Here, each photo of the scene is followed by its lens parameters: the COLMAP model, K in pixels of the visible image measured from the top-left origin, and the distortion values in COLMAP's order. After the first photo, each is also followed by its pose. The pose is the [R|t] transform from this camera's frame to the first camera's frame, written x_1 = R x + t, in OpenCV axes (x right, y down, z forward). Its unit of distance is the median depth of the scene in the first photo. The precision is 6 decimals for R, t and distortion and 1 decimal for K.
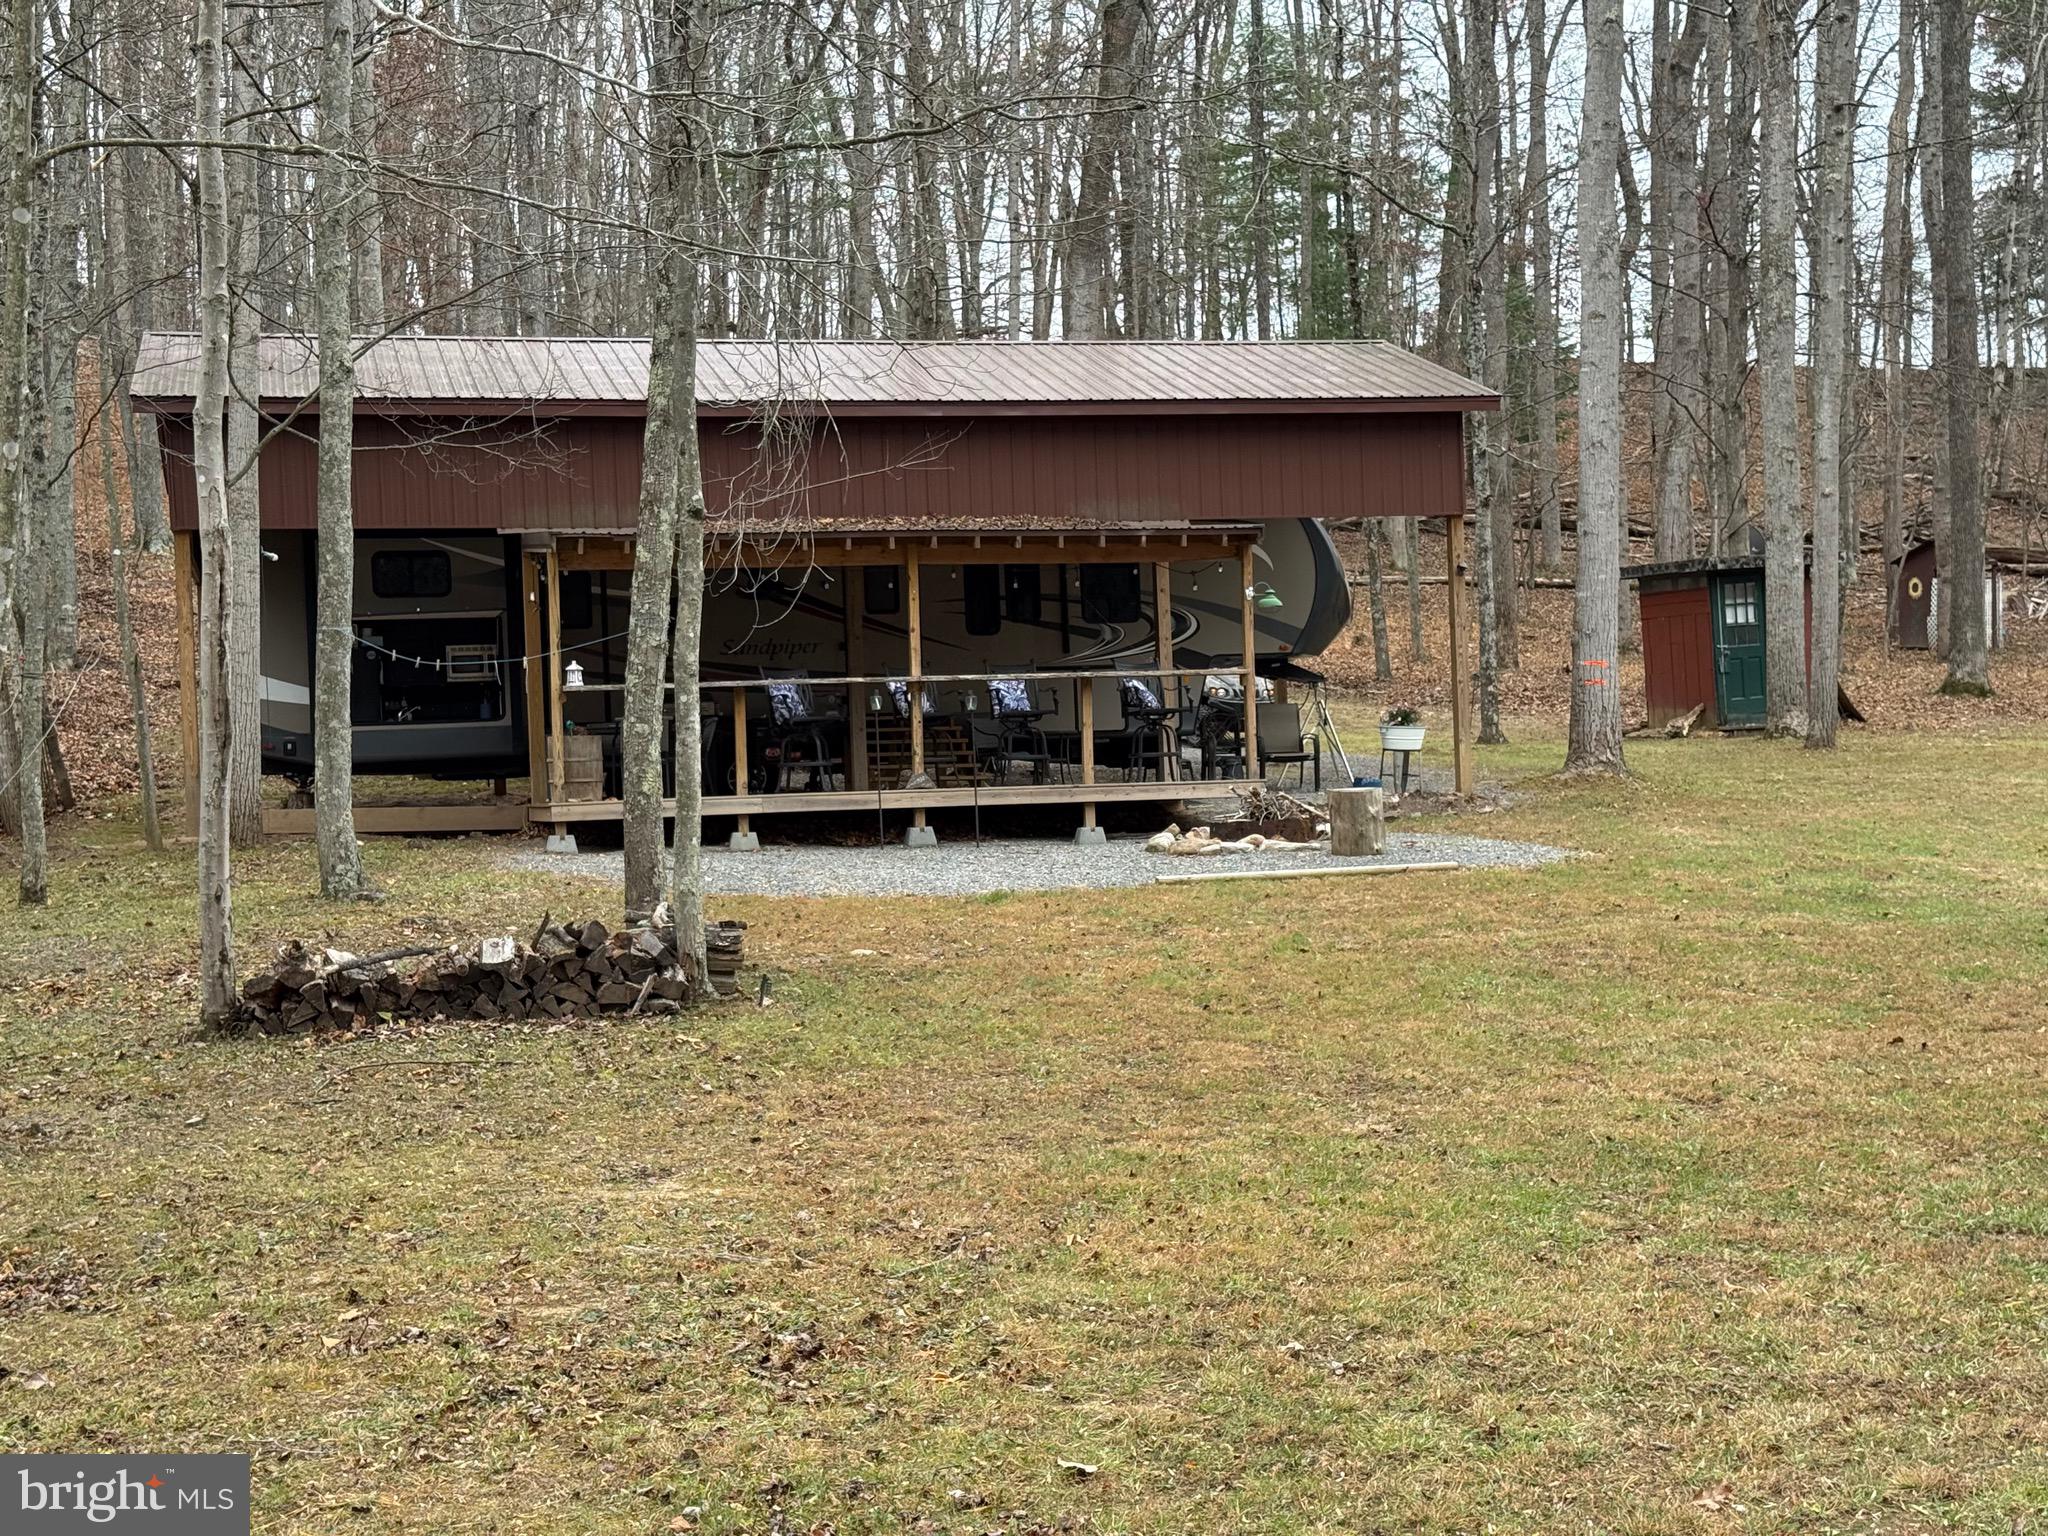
lens RADIAL K [[2687.4, 0, 1024.0], [0, 2687.4, 768.0], [0, 0, 1]] dist [-0.001769, 0.049205]
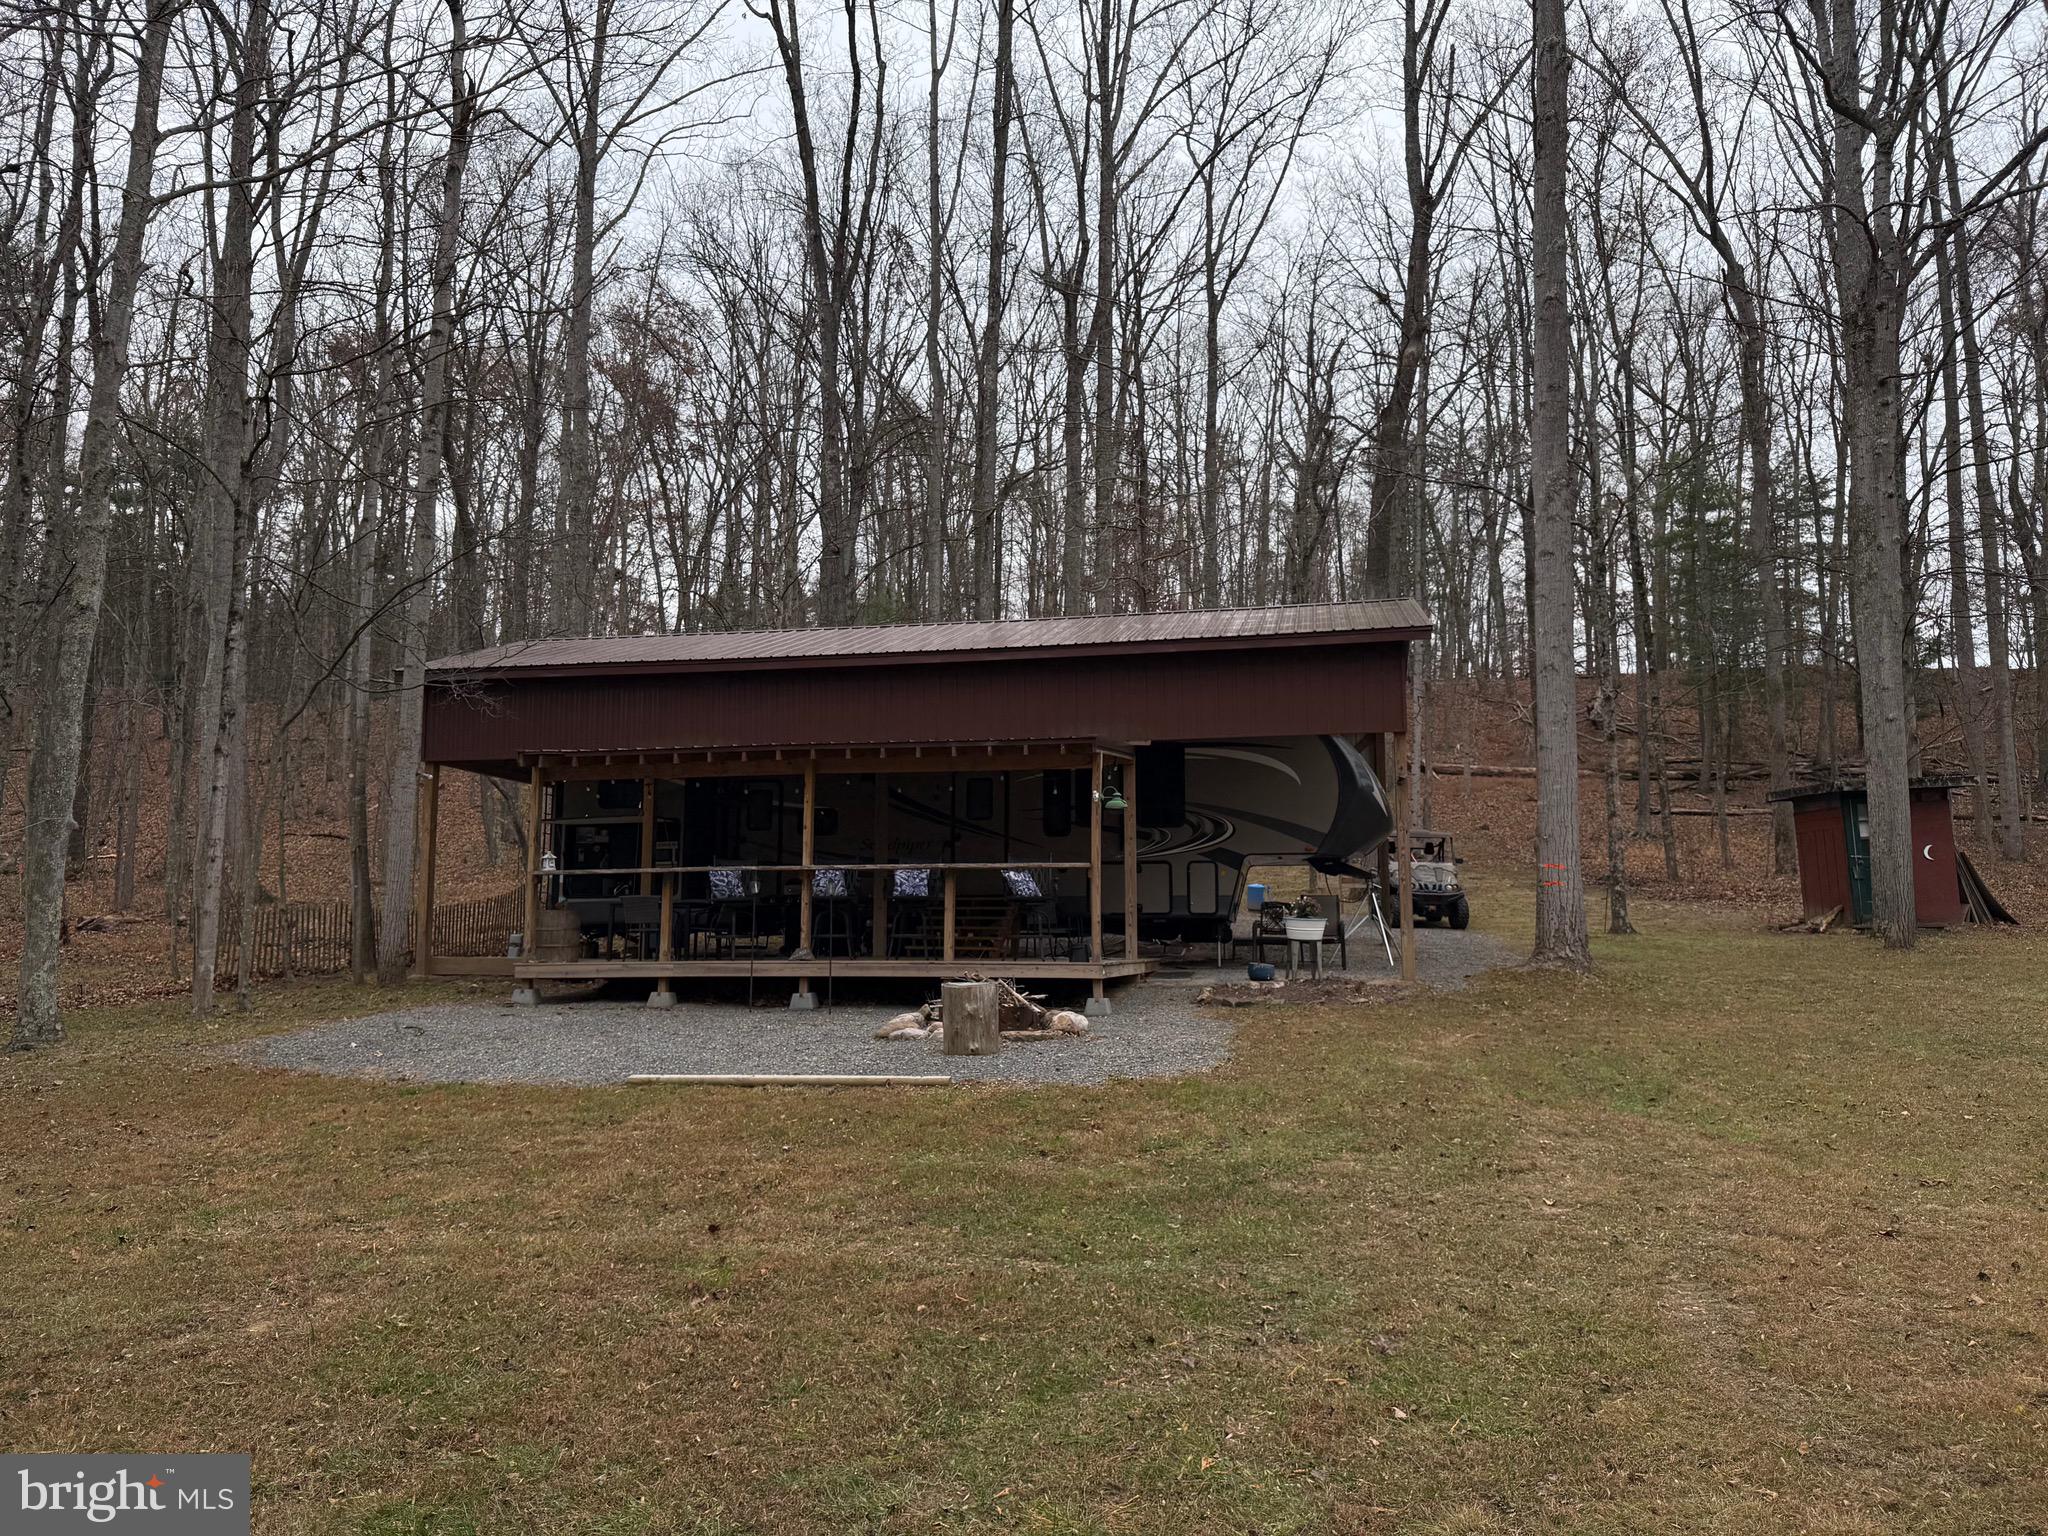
lens RADIAL K [[1410.7, 0, 1024.0], [0, 1410.7, 768.0], [0, 0, 1]] dist [0.061281, -0.098103]
pose [[0.914013, -0.015249, -0.405398, 0.295013], [-0.028795, 0.994334, -0.102323, -0.015351], [0.404661, 0.105198, 0.908396, 0.449987]]
